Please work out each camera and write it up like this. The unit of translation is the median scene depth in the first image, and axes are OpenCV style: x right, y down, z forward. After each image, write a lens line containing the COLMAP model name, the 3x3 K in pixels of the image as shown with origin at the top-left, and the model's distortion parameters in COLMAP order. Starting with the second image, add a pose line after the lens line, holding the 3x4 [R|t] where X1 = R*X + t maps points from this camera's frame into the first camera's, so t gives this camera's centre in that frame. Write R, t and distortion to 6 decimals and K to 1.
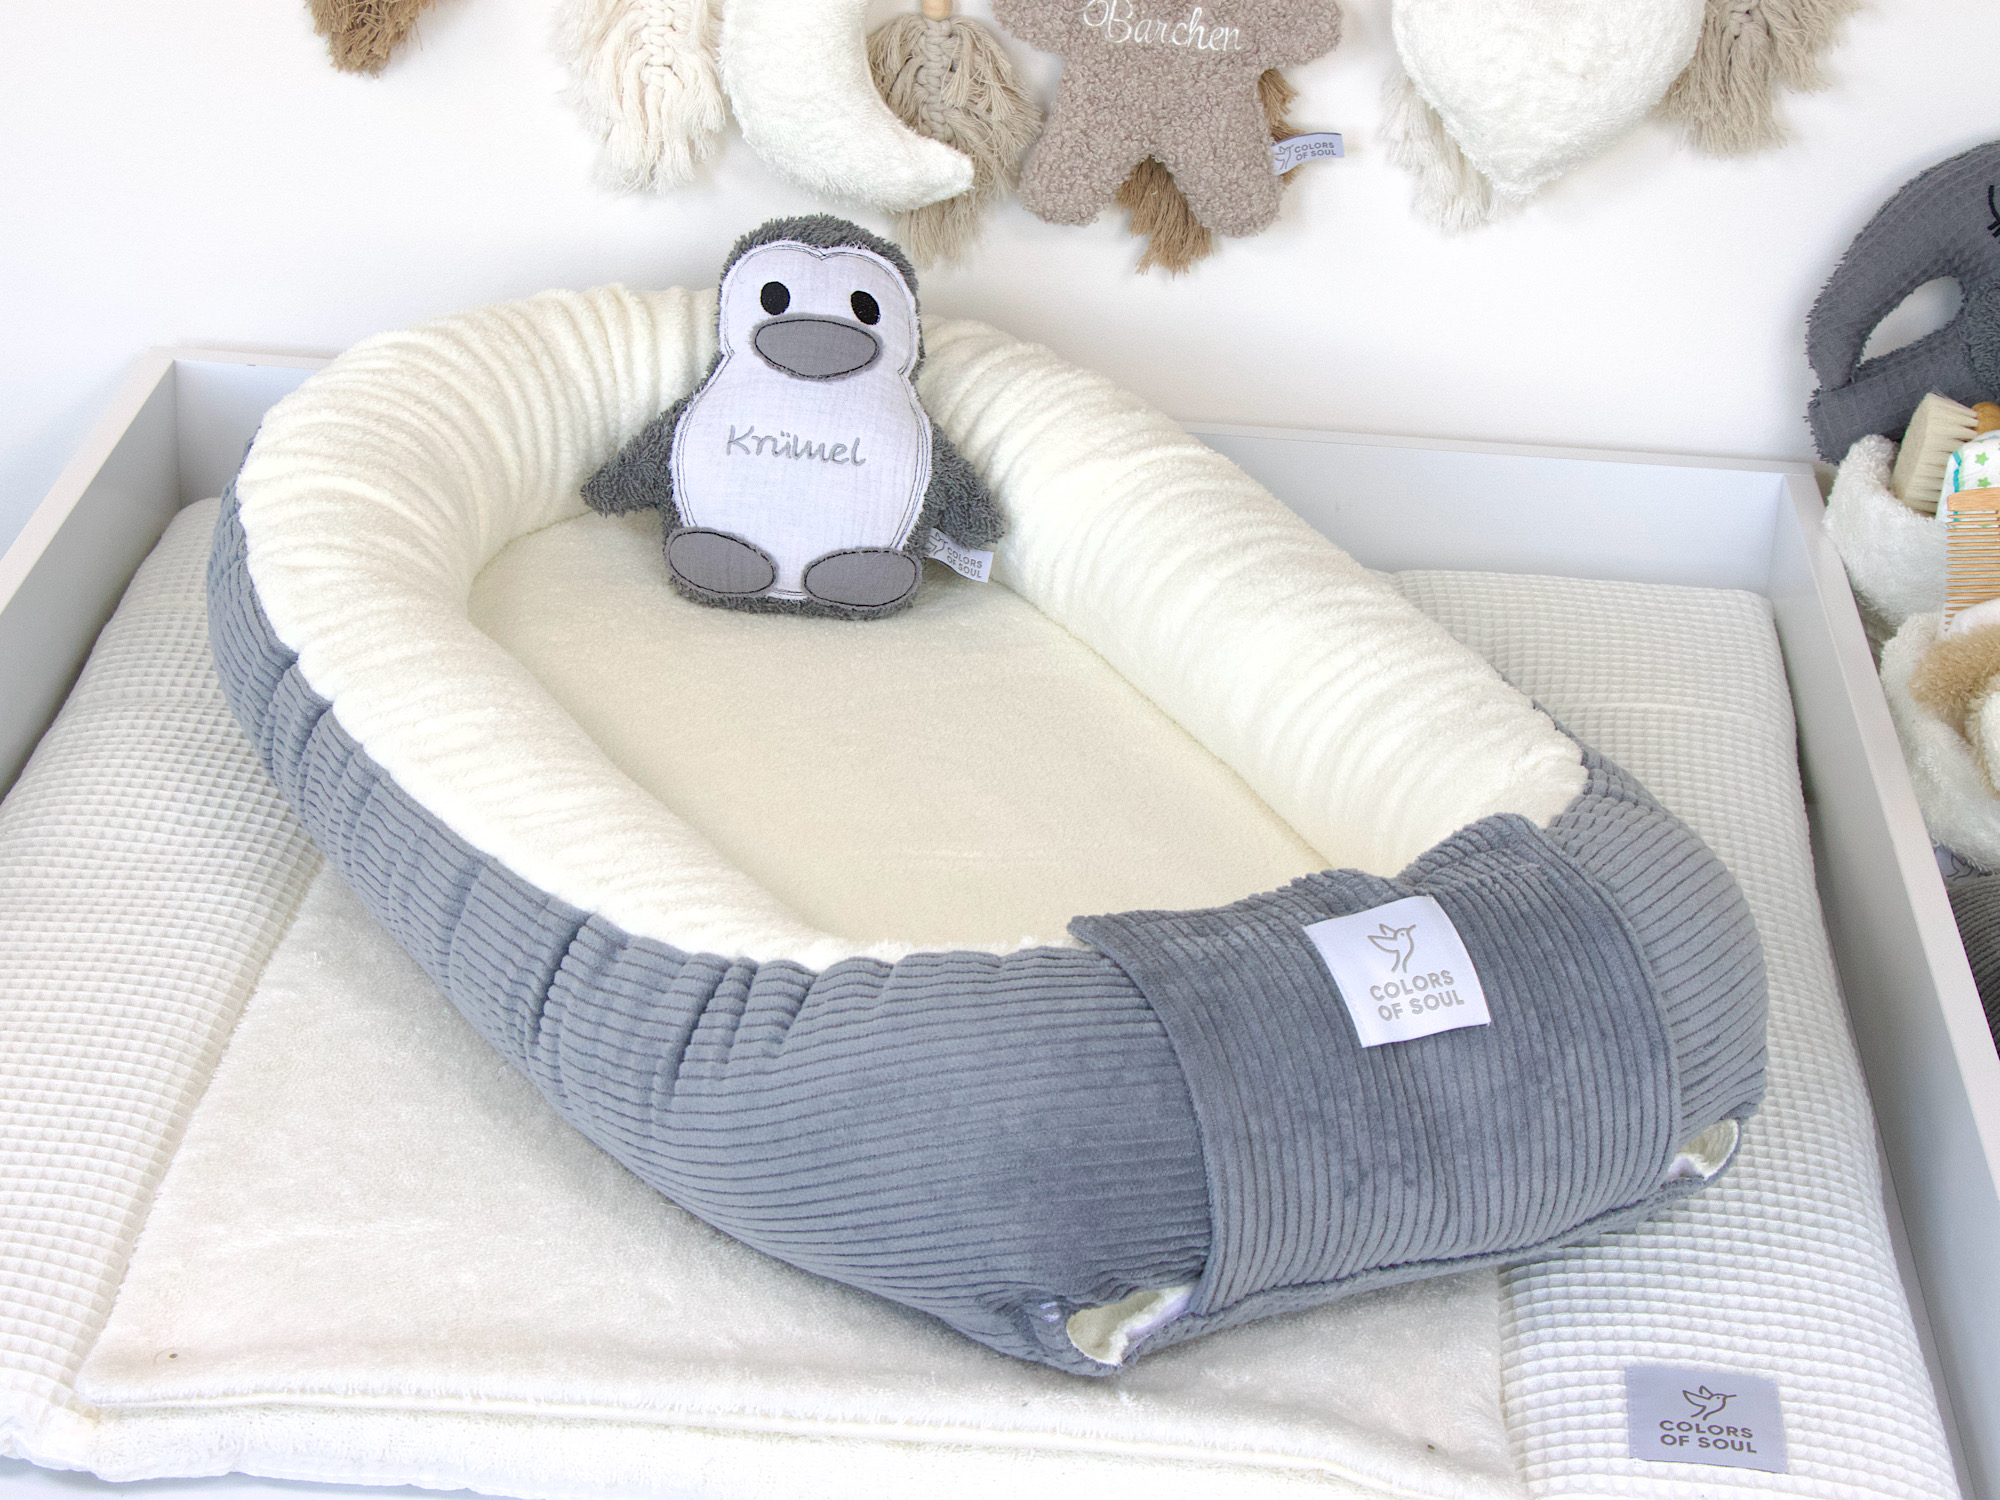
lens RADIAL K [[4390.7, 0, 962.7], [0, 4390.7, 723.6], [0, 0, 1]] dist [0.196037, 0.436065]
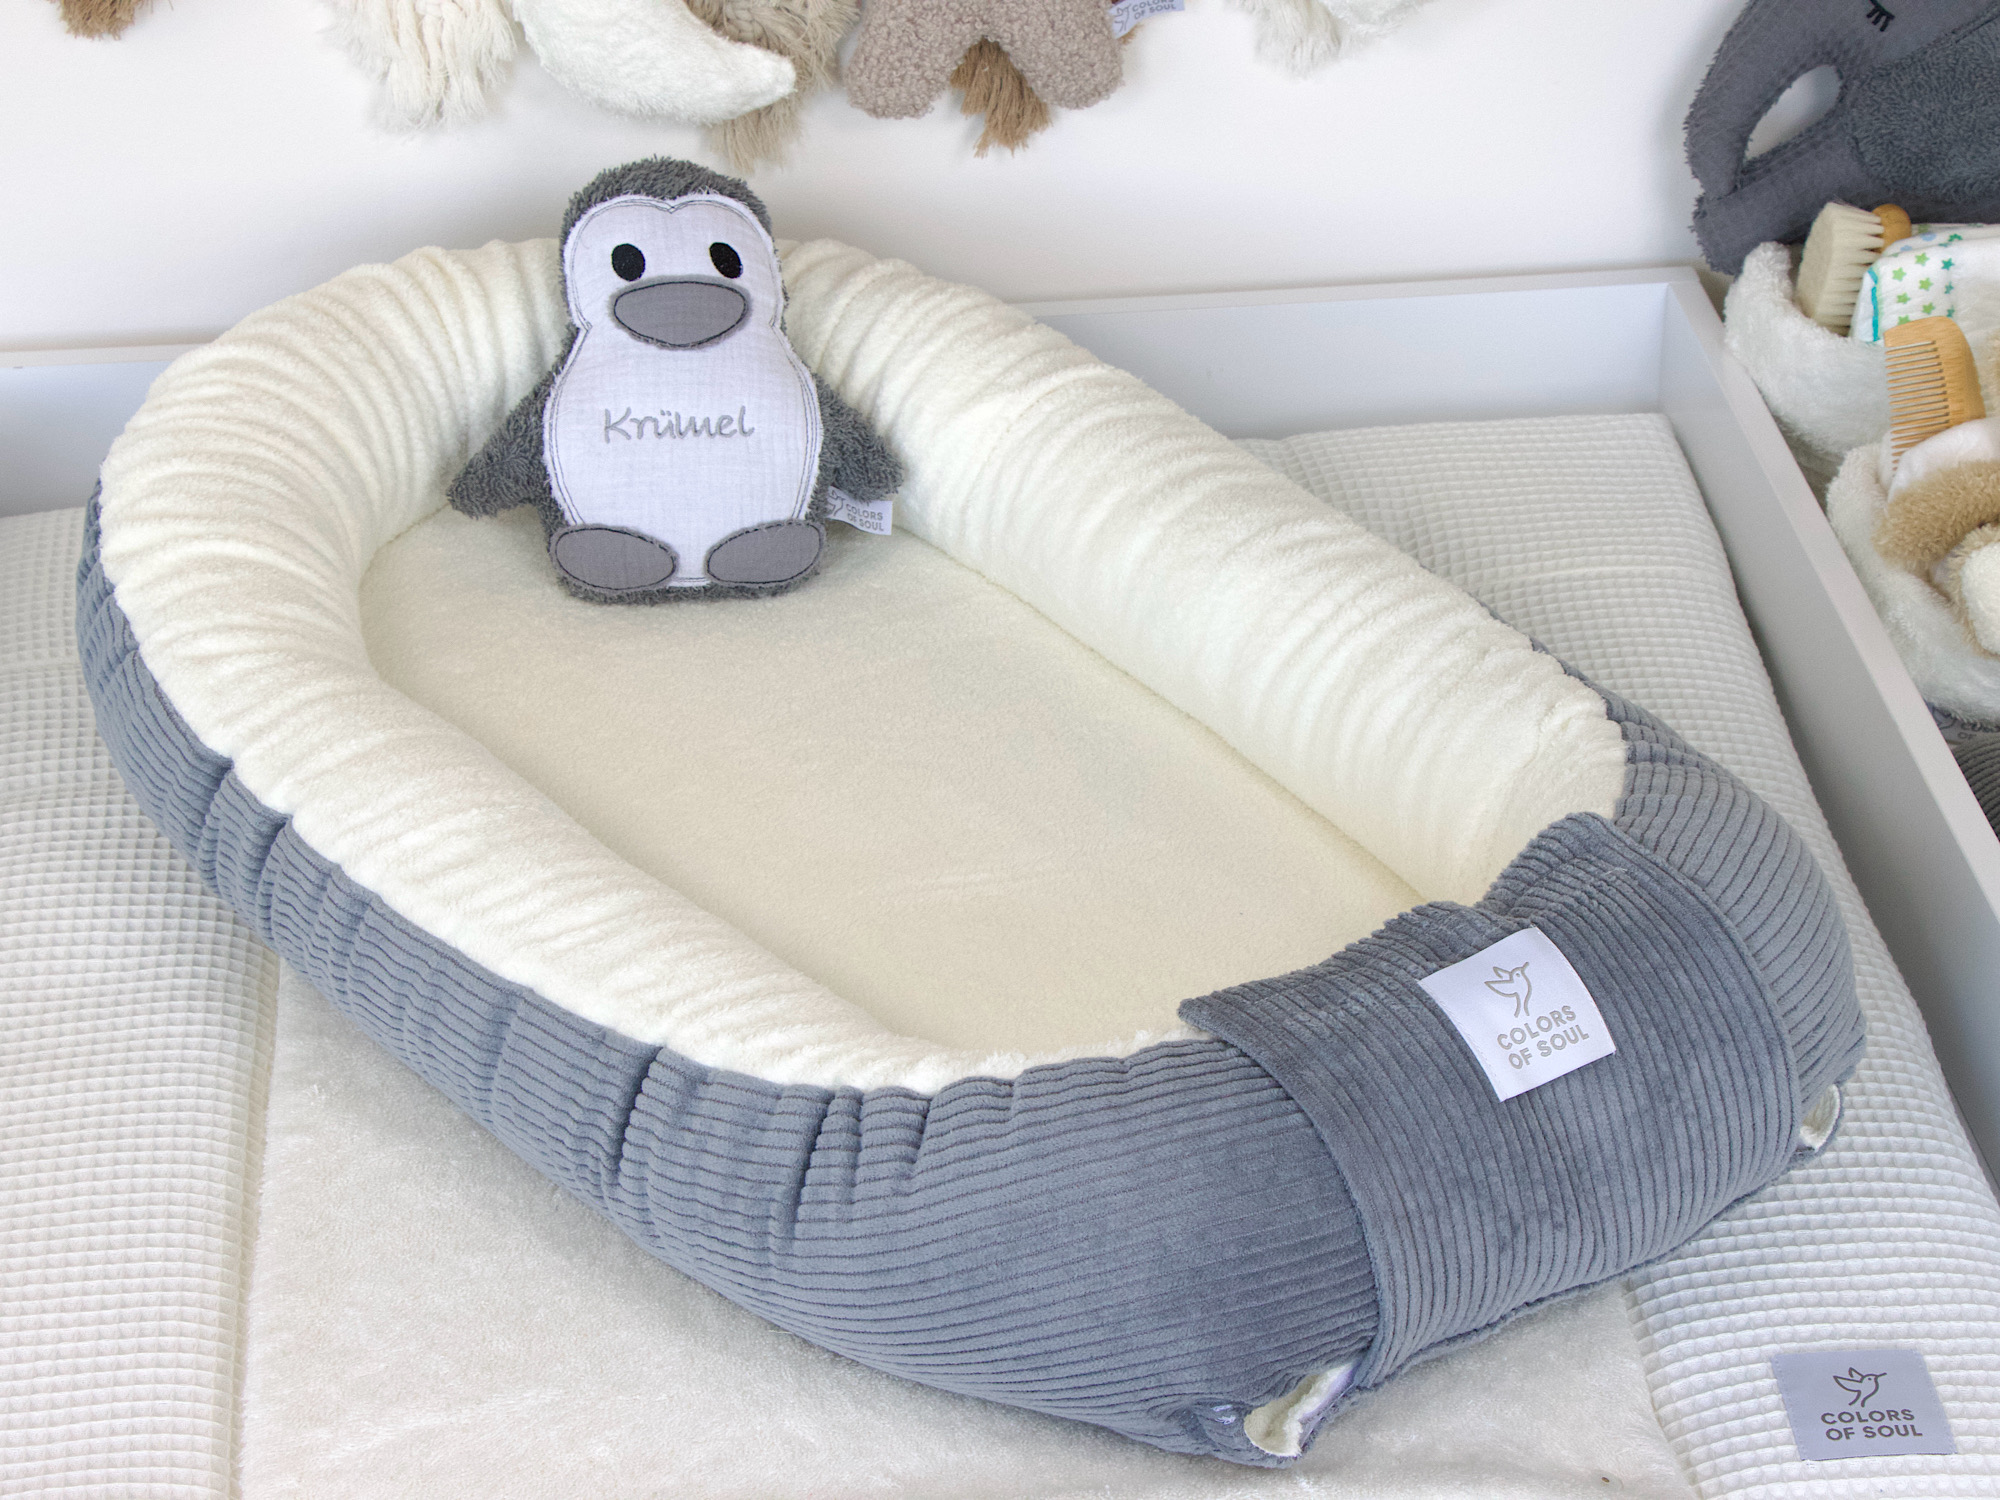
lens RADIAL K [[4929.4, 0, 1000.6], [0, 4929.4, 763.3], [0, 0, 1]] dist [0.241683, 0.877575]
pose [[0.983354, -0.137514, 0.118761, -0.123899], [0.122626, 0.984587, 0.124705, -0.135052], [-0.134079, -0.108066, 0.985061, -0.057008]]
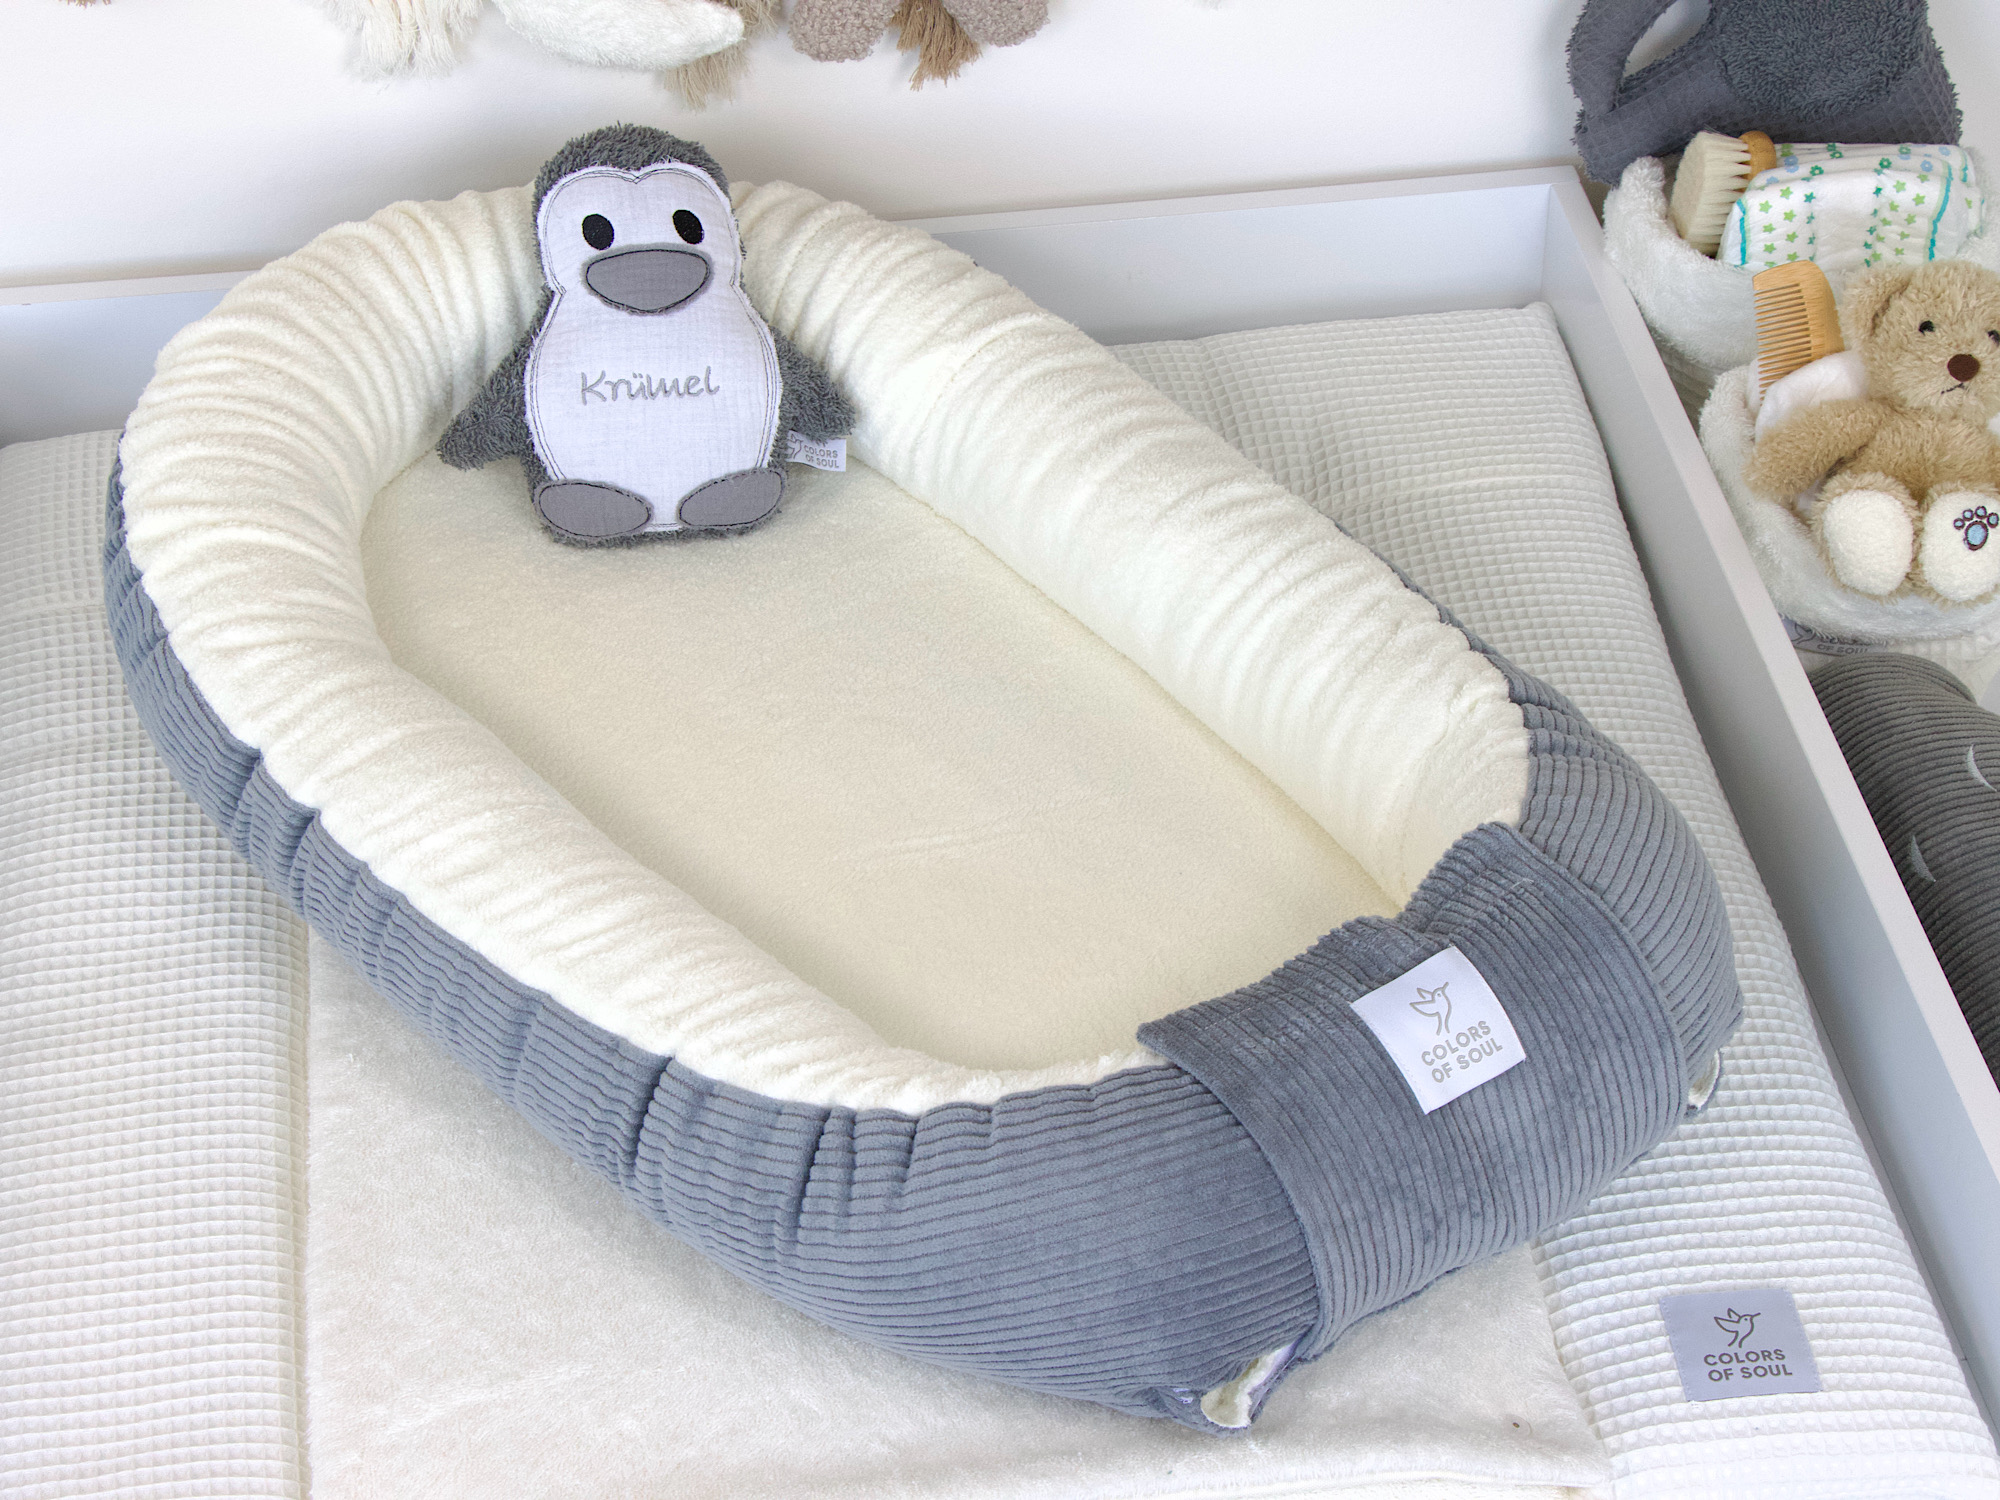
lens RADIAL K [[4619.4, 0, 995.6], [0, 4619.4, 788.1], [0, 0, 1]] dist [0.208485, 0.740843]
pose [[0.977072, -0.172836, 0.124327, -0.128180], [0.135479, 0.955190, 0.263169, -0.287982], [-0.164241, -0.240291, 0.956705, -0.064471]]
